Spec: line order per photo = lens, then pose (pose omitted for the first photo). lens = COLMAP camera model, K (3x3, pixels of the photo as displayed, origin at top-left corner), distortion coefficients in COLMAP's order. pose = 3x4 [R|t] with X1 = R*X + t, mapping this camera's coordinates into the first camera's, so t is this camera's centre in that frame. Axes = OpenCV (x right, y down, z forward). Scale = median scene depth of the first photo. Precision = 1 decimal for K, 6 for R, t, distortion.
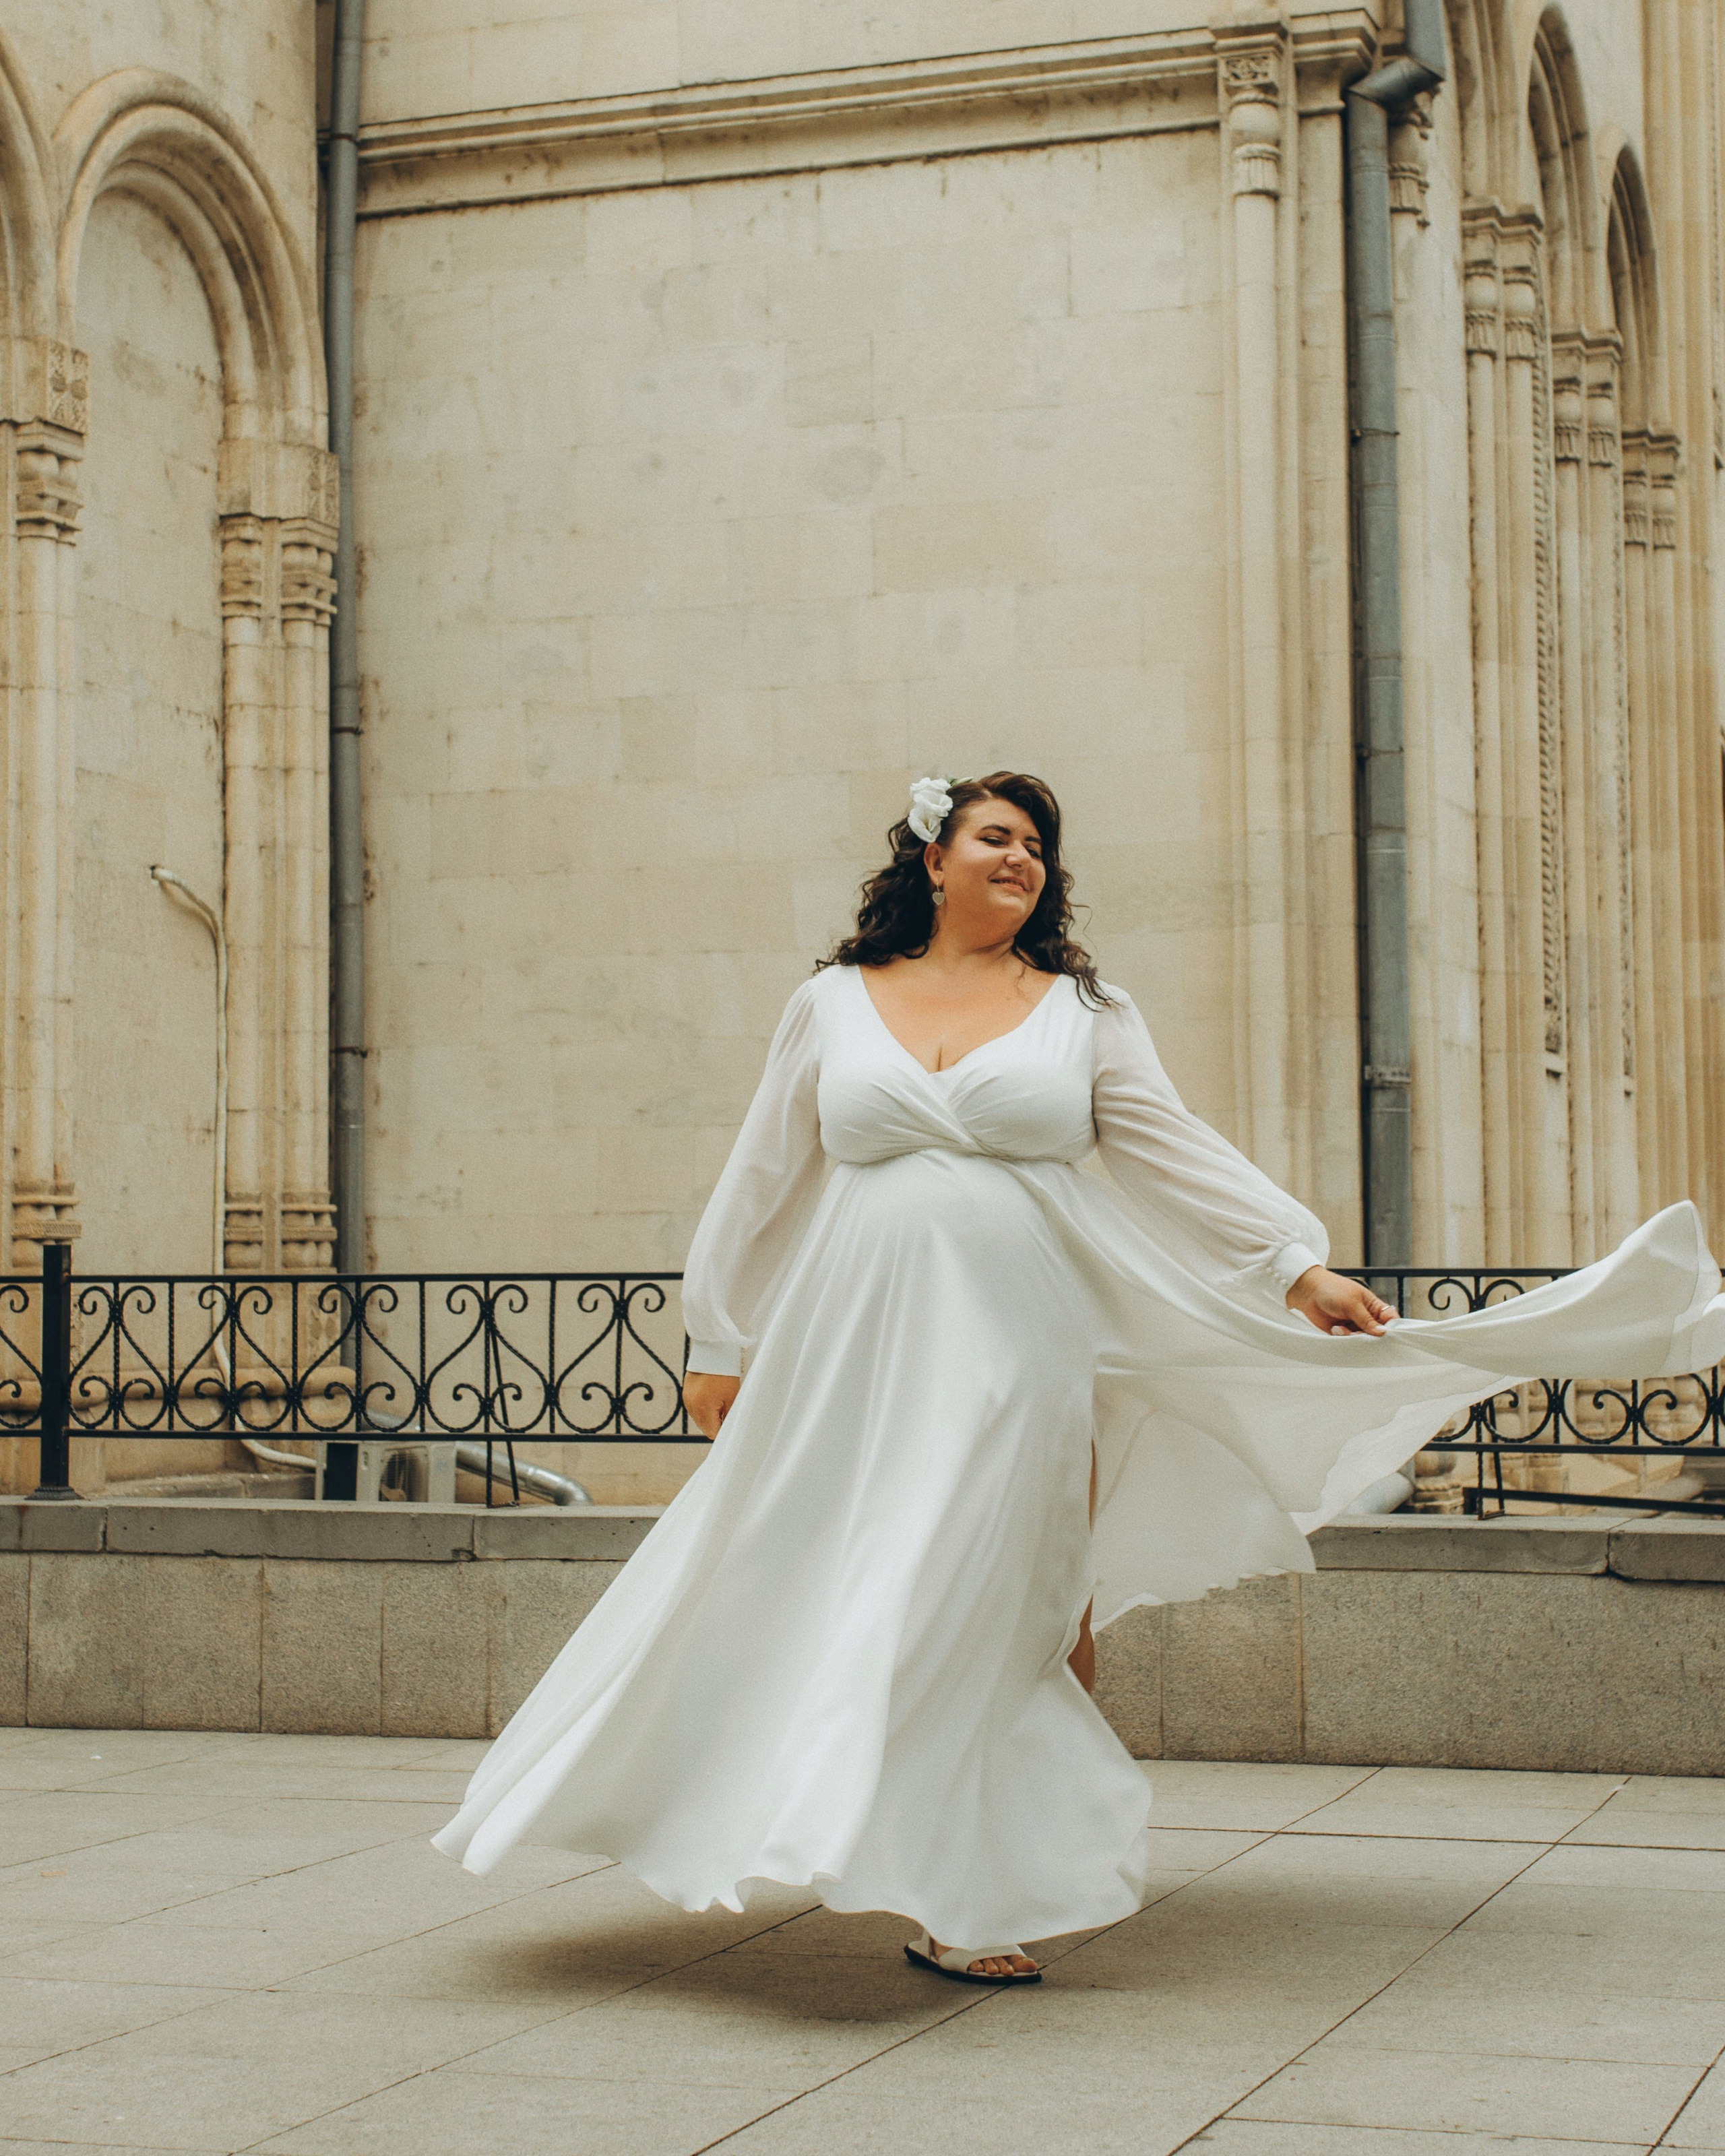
lens RADIAL K [[3982.8, 0, 863.5], [0, 3982.8, 957.5], [0, 0, 1]] dist [0.065730, -0.104481]
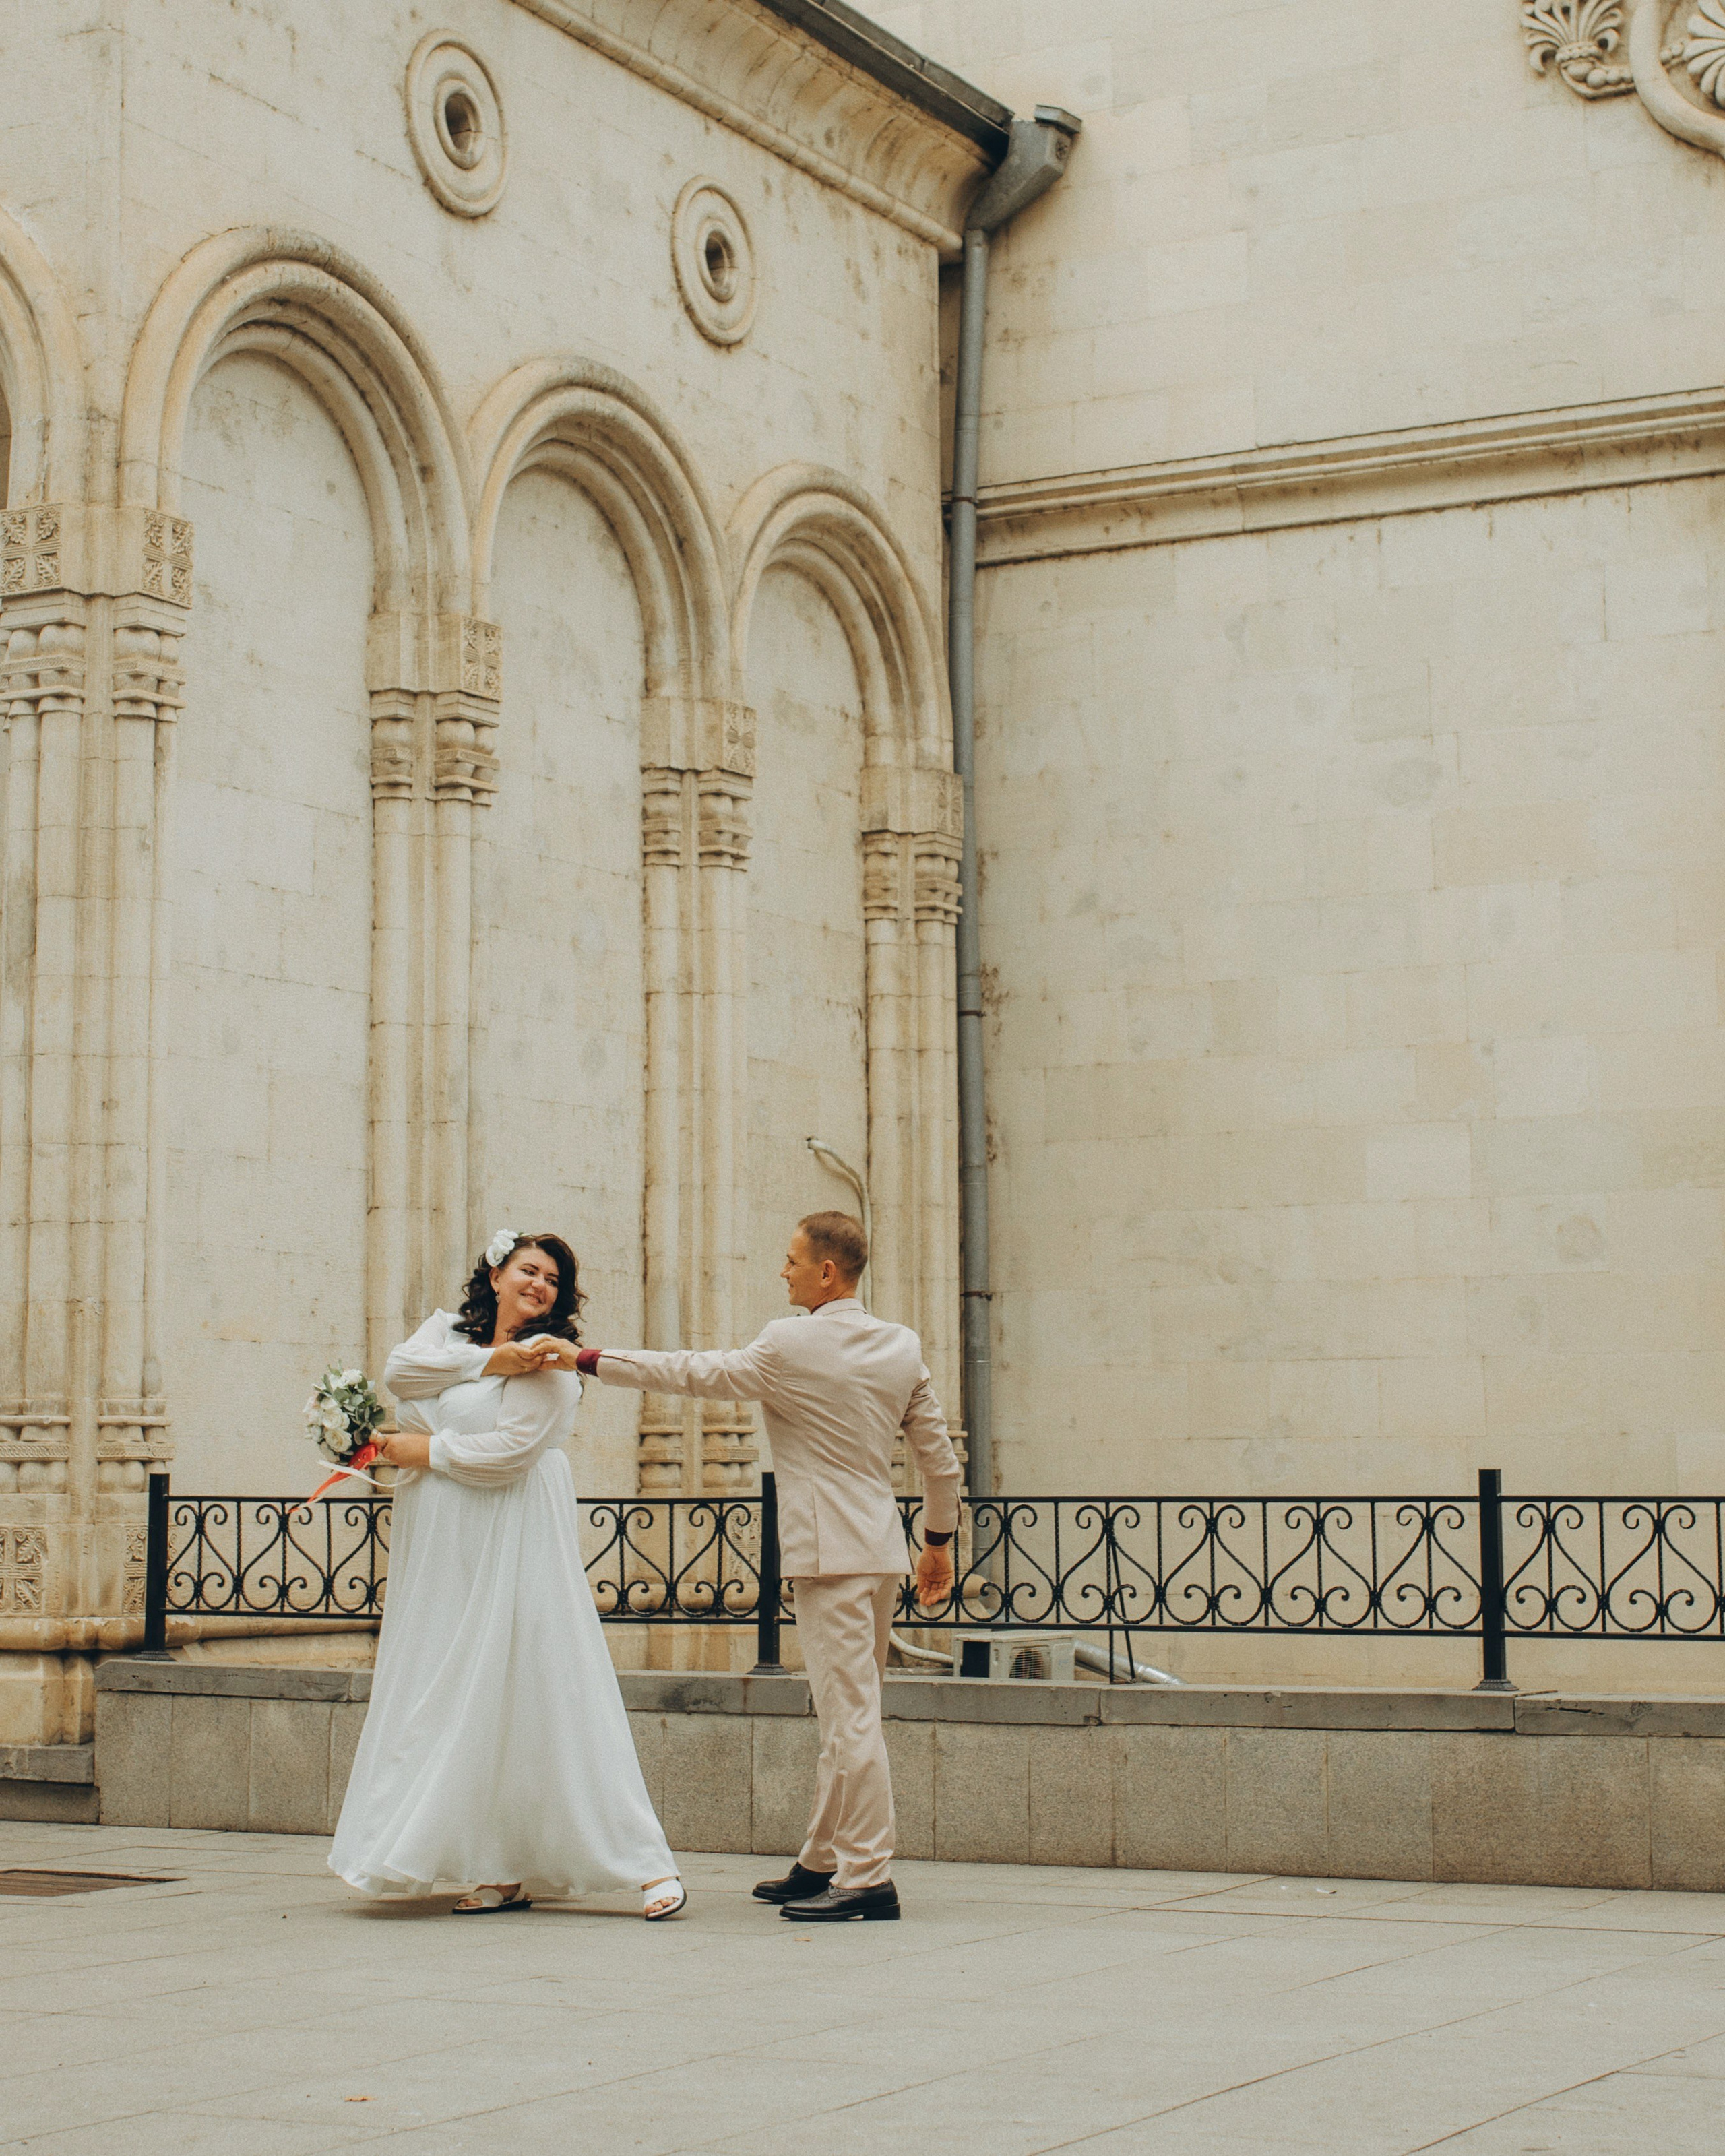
lens RADIAL K [[3982.8, 0, 863.5], [0, 3982.8, 957.5], [0, 0, 1]] dist [0.065730, -0.104481]
pose [[0.988762, -0.016875, -0.148540, 0.010267], [0.009000, 0.998526, -0.053531, -0.012660], [0.149225, 0.051592, 0.987456, -0.139505]]
